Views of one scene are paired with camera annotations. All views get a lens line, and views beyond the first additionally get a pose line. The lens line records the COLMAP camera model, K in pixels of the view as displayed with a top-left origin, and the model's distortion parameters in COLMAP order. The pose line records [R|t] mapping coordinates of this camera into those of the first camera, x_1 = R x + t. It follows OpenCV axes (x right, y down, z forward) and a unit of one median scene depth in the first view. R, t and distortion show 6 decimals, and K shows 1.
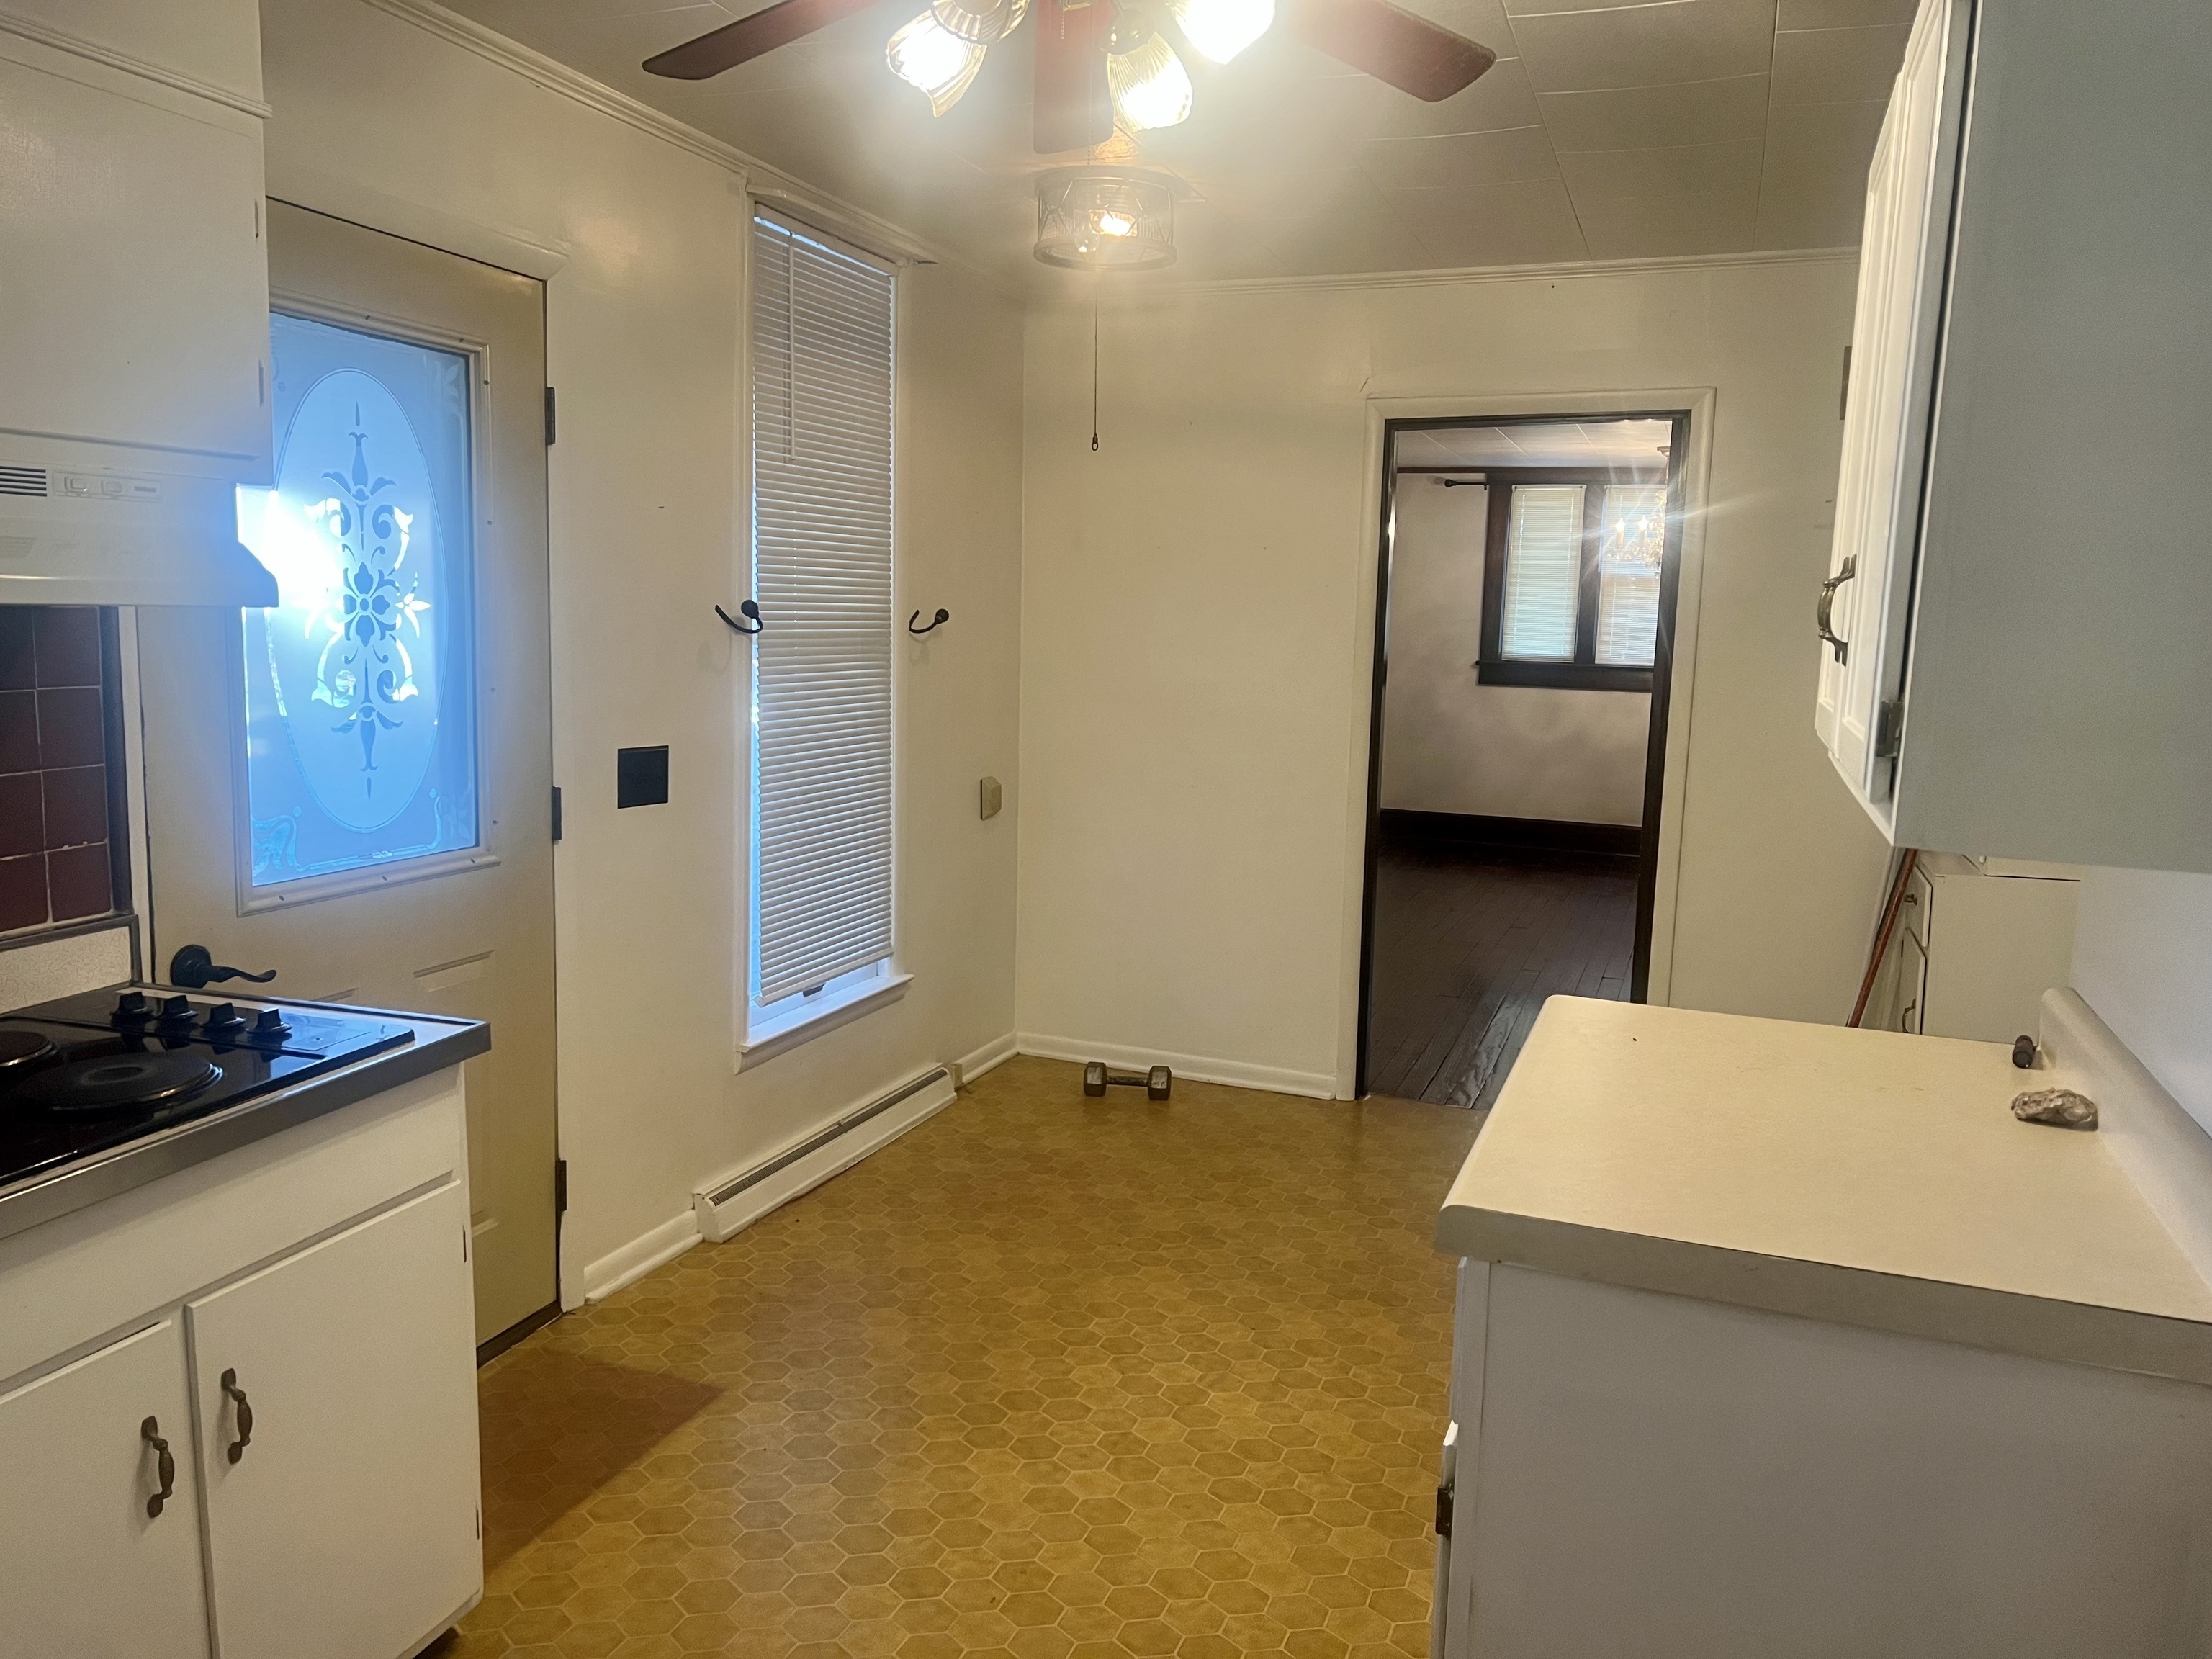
lens RADIAL K [[1663.2, 0, 1107.0], [0, 1663.2, 847.2], [0, 0, 1]] dist [0.041205, -0.029984]
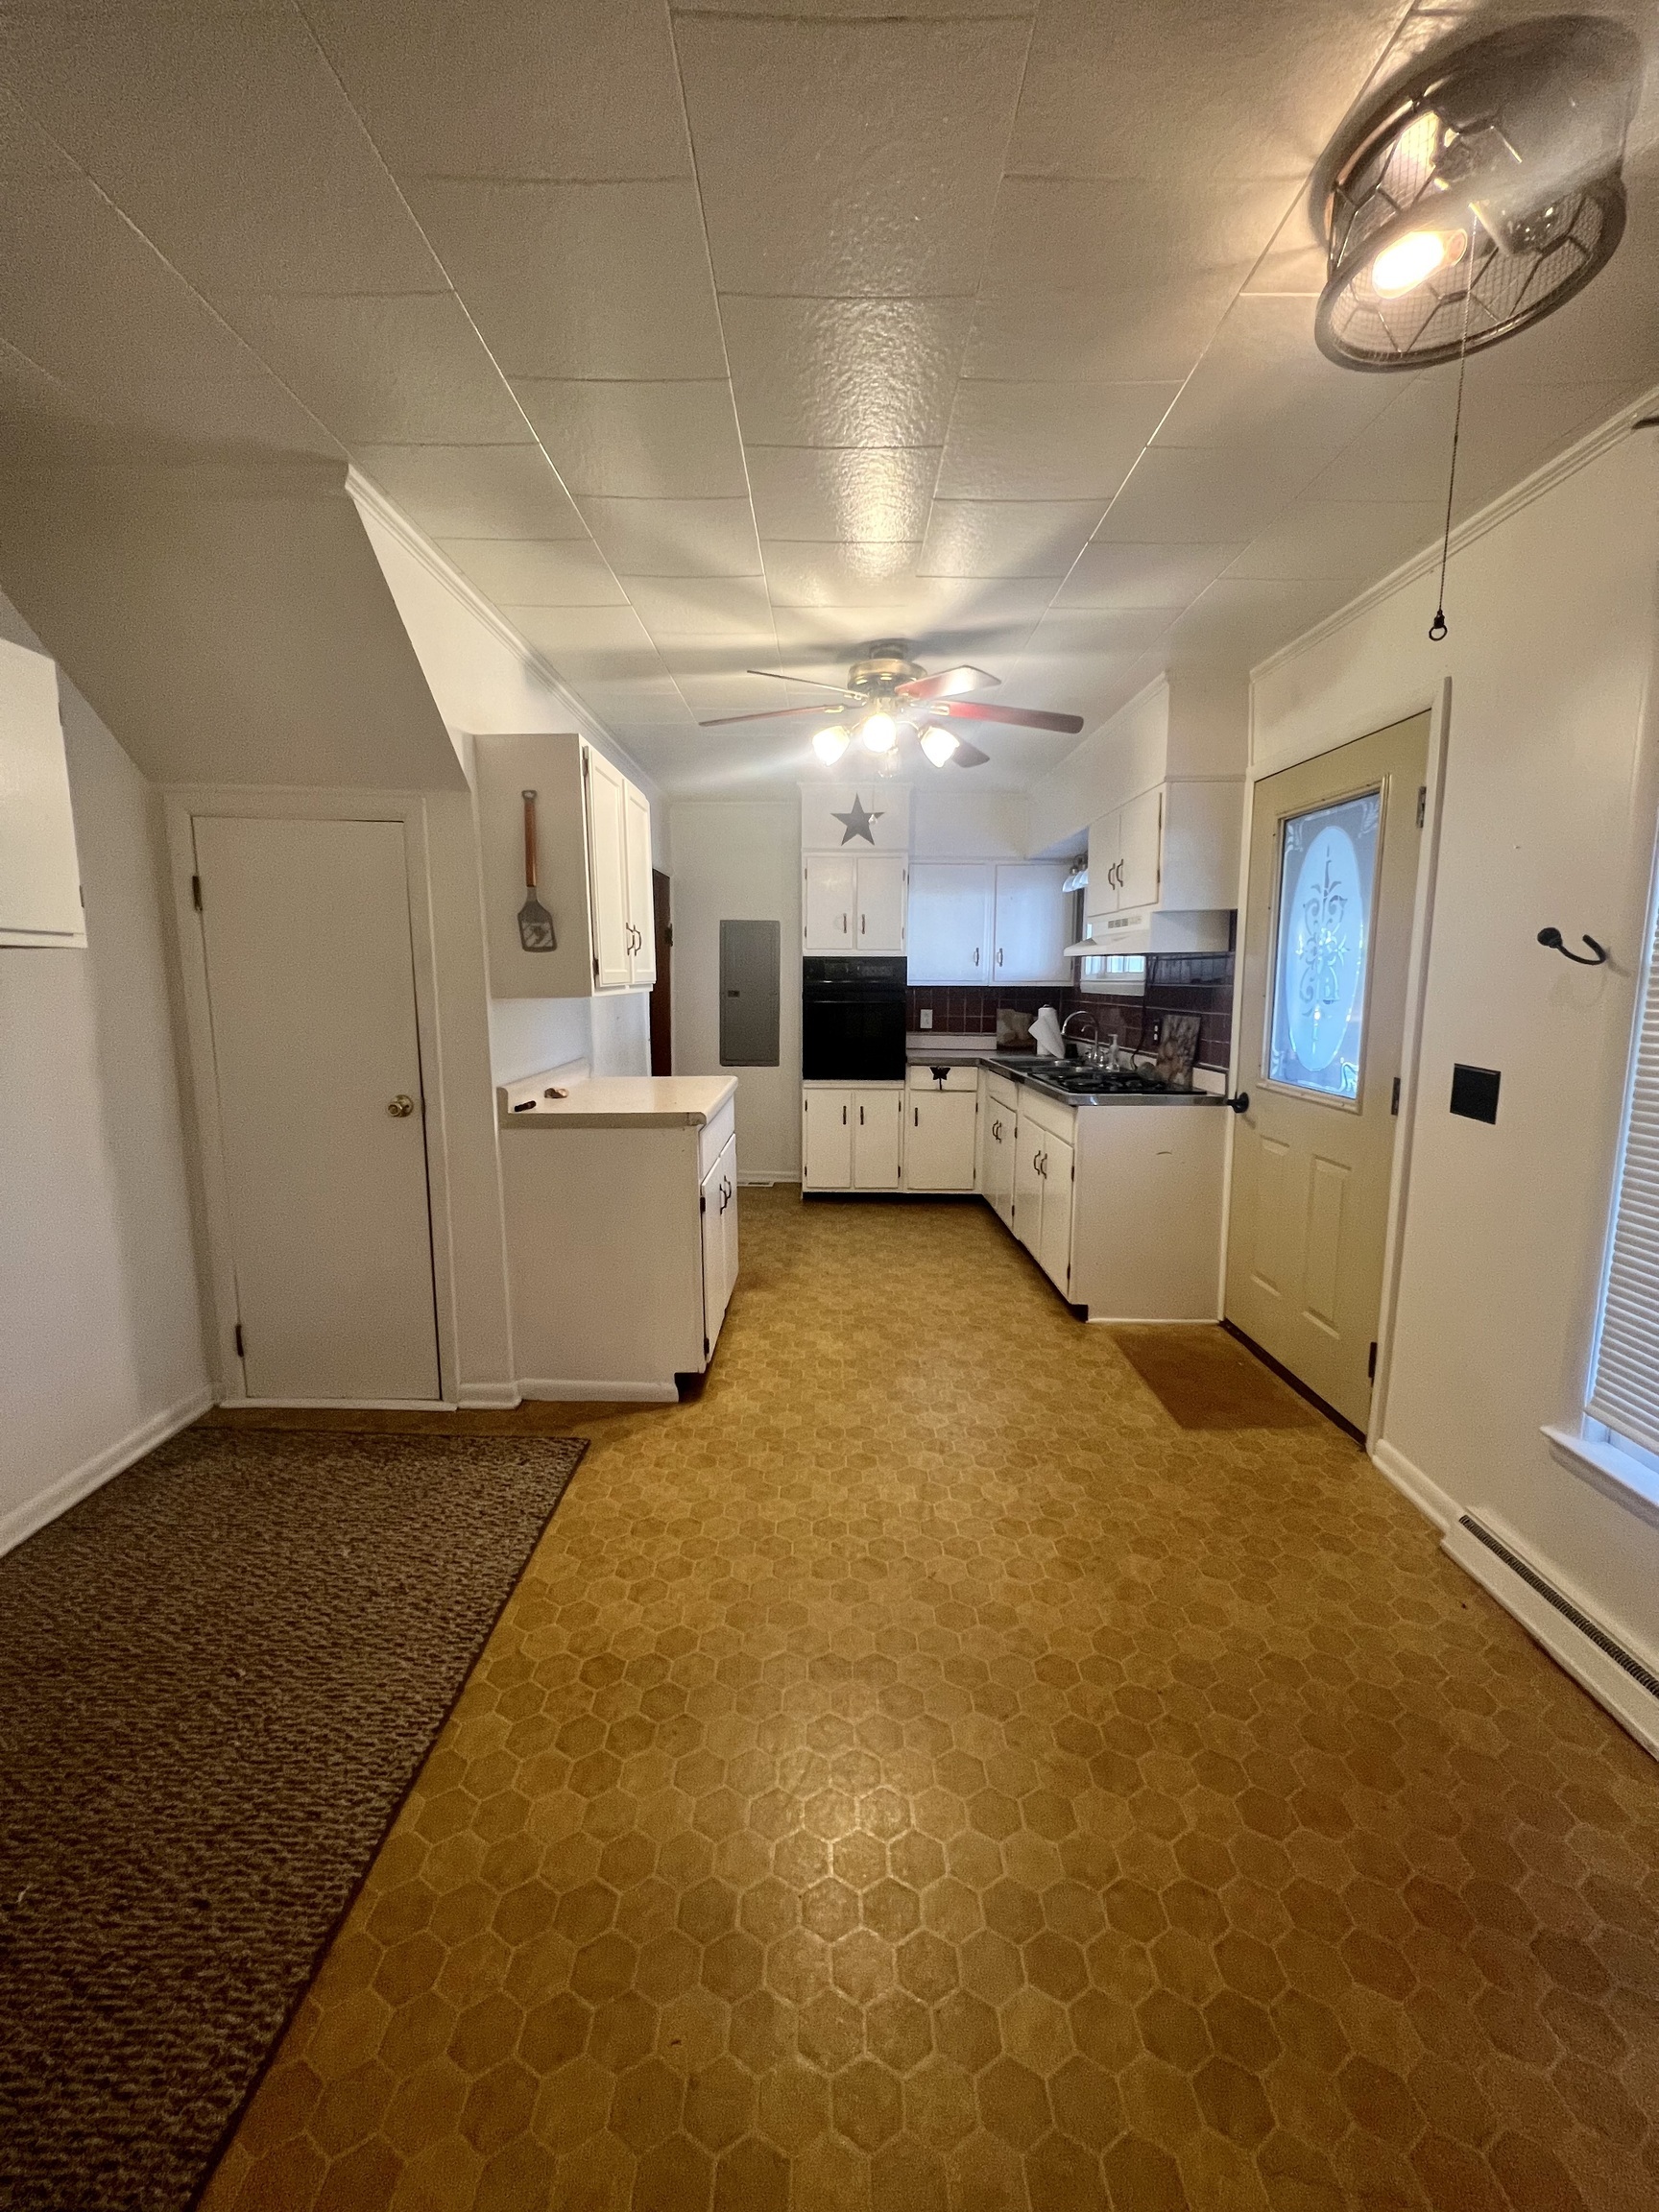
lens RADIAL K [[887.7, 0, 825.2], [0, 887.7, 1096.0], [0, 0, 1]] dist [-0.001865, -0.000068]
pose [[-0.941016, 0.024146, -0.337499, 0.385491], [-0.070413, 0.961639, 0.265126, -0.191960], [0.330954, 0.273252, -0.903218, 1.591860]]
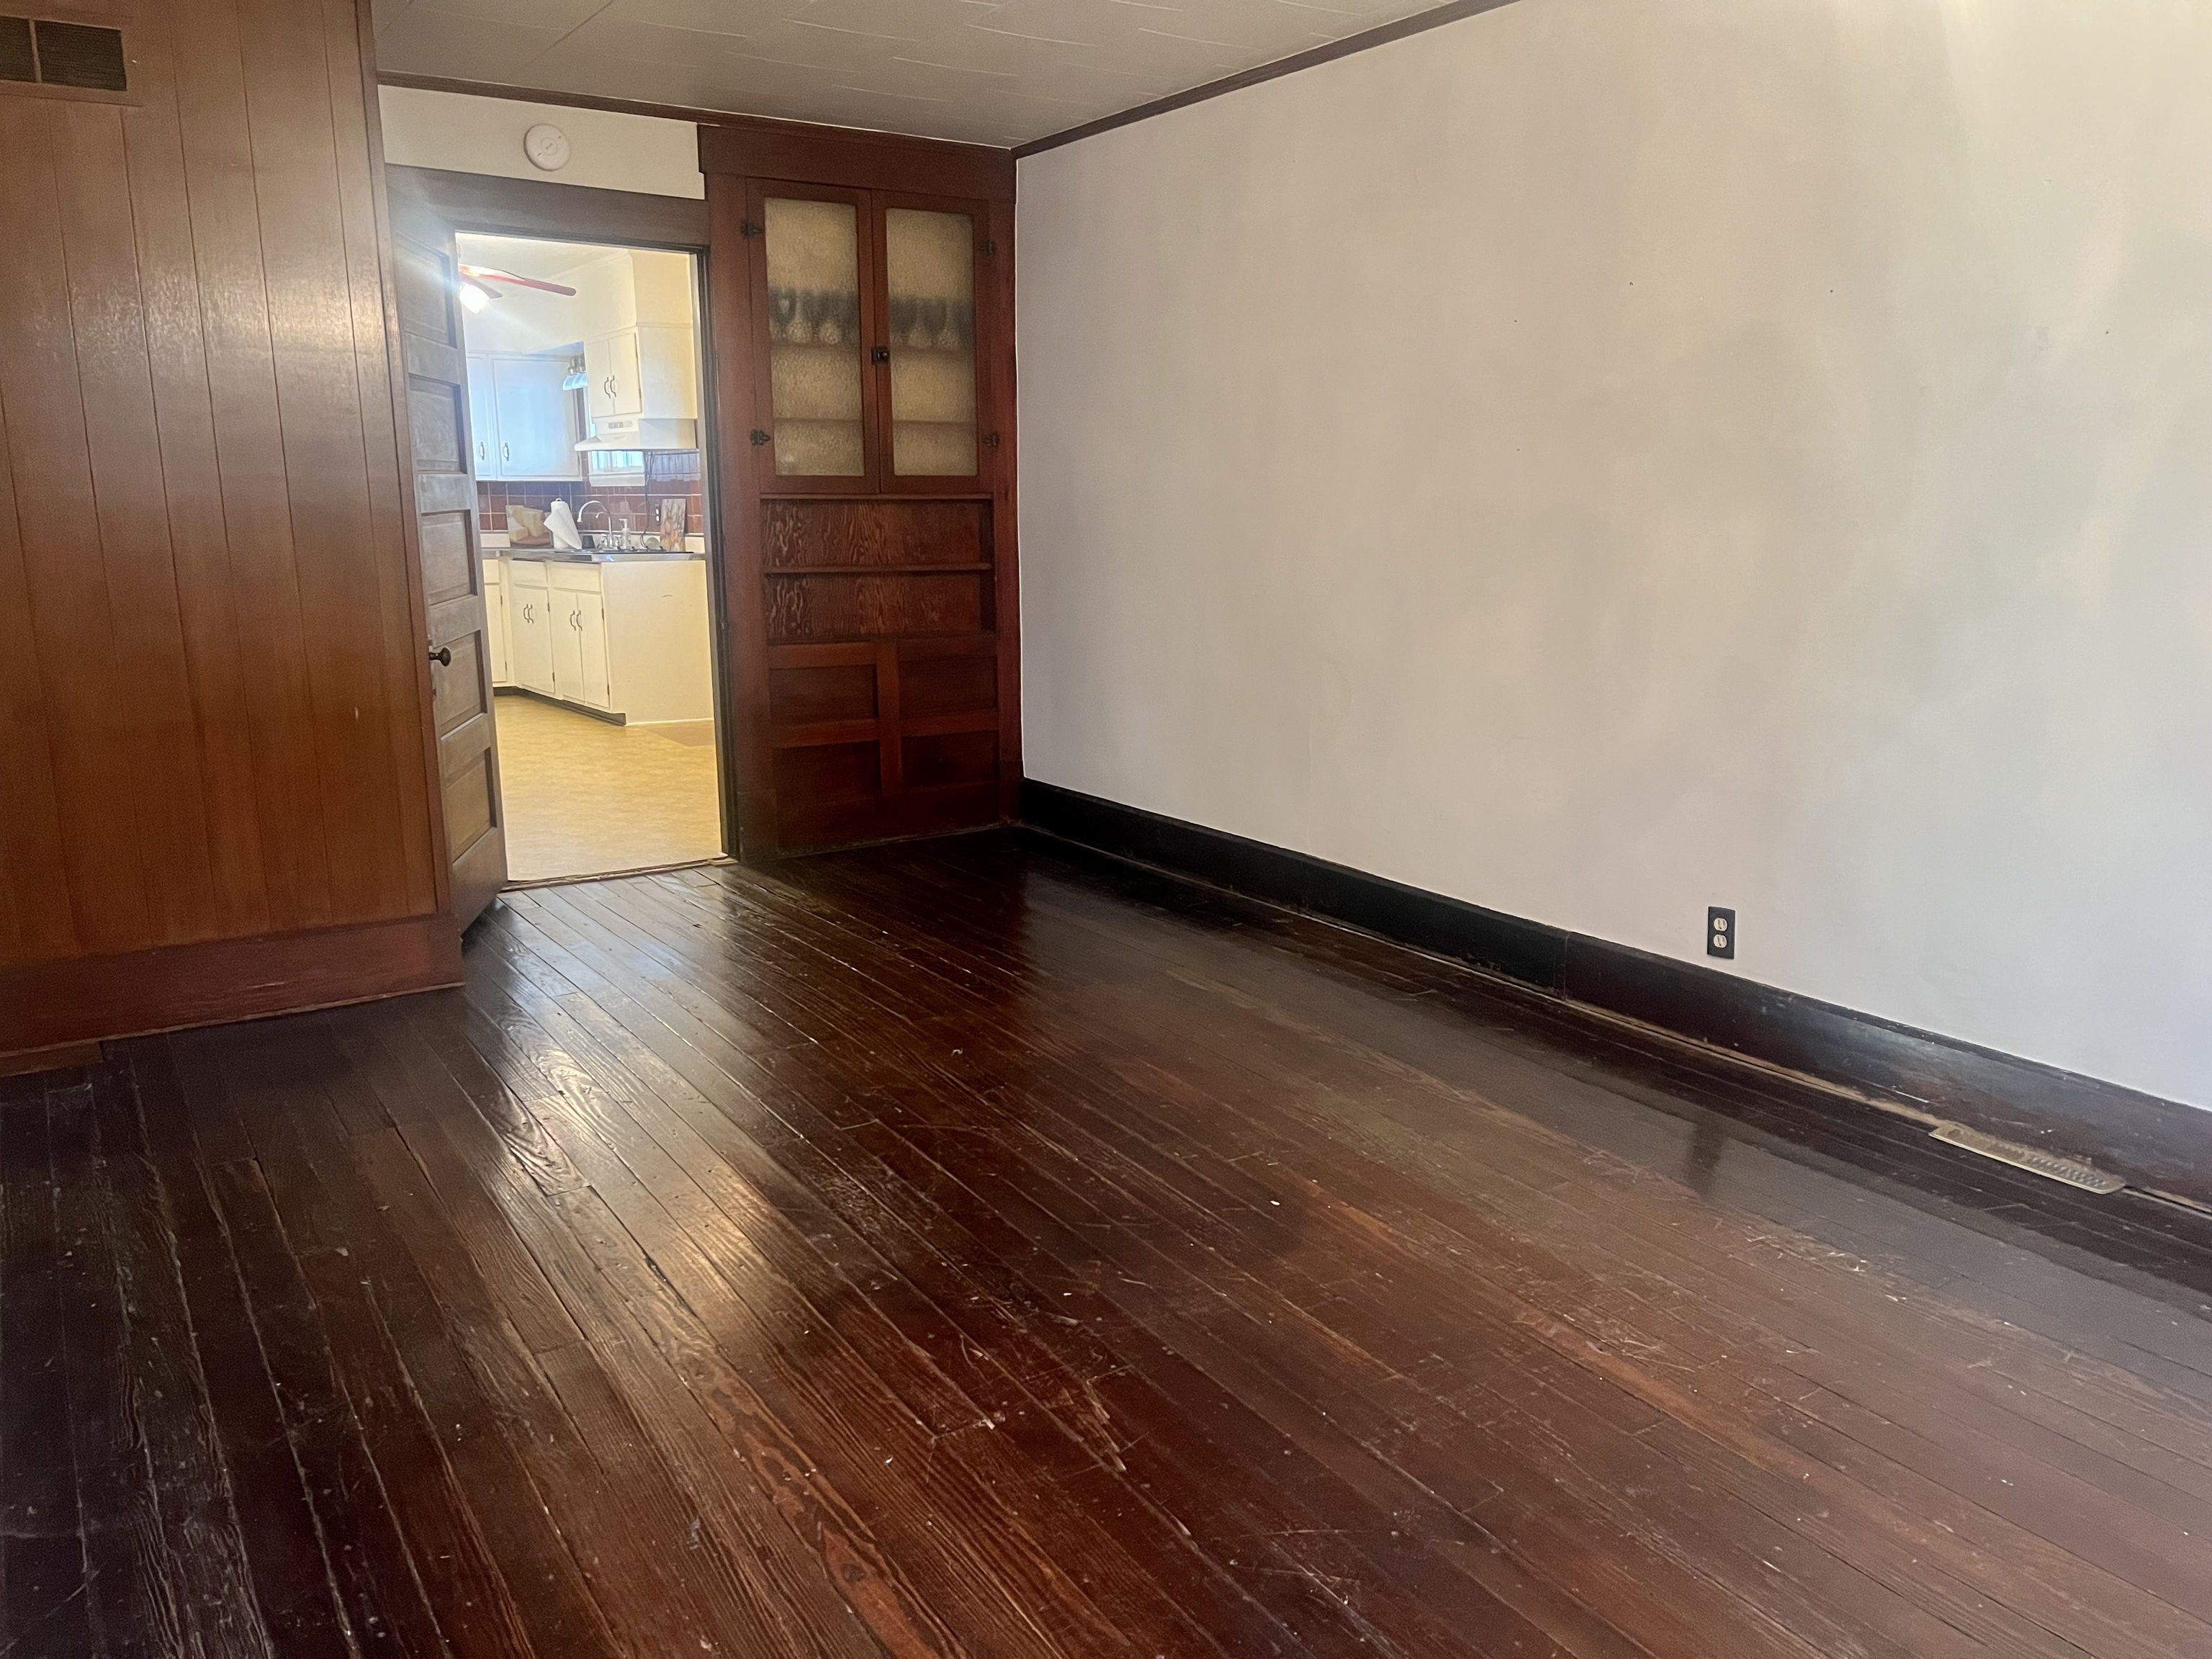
lens RADIAL K [[1663.2, 0, 1105.7], [0, 1663.2, 844.6], [0, 0, 1]] dist [0.041205, -0.029984]
pose [[-0.601240, 0.146881, -0.785453, 1.437903], [-0.127459, 0.952747, 0.275732, -0.336032], [0.788837, 0.265894, -0.554108, 2.994116]]
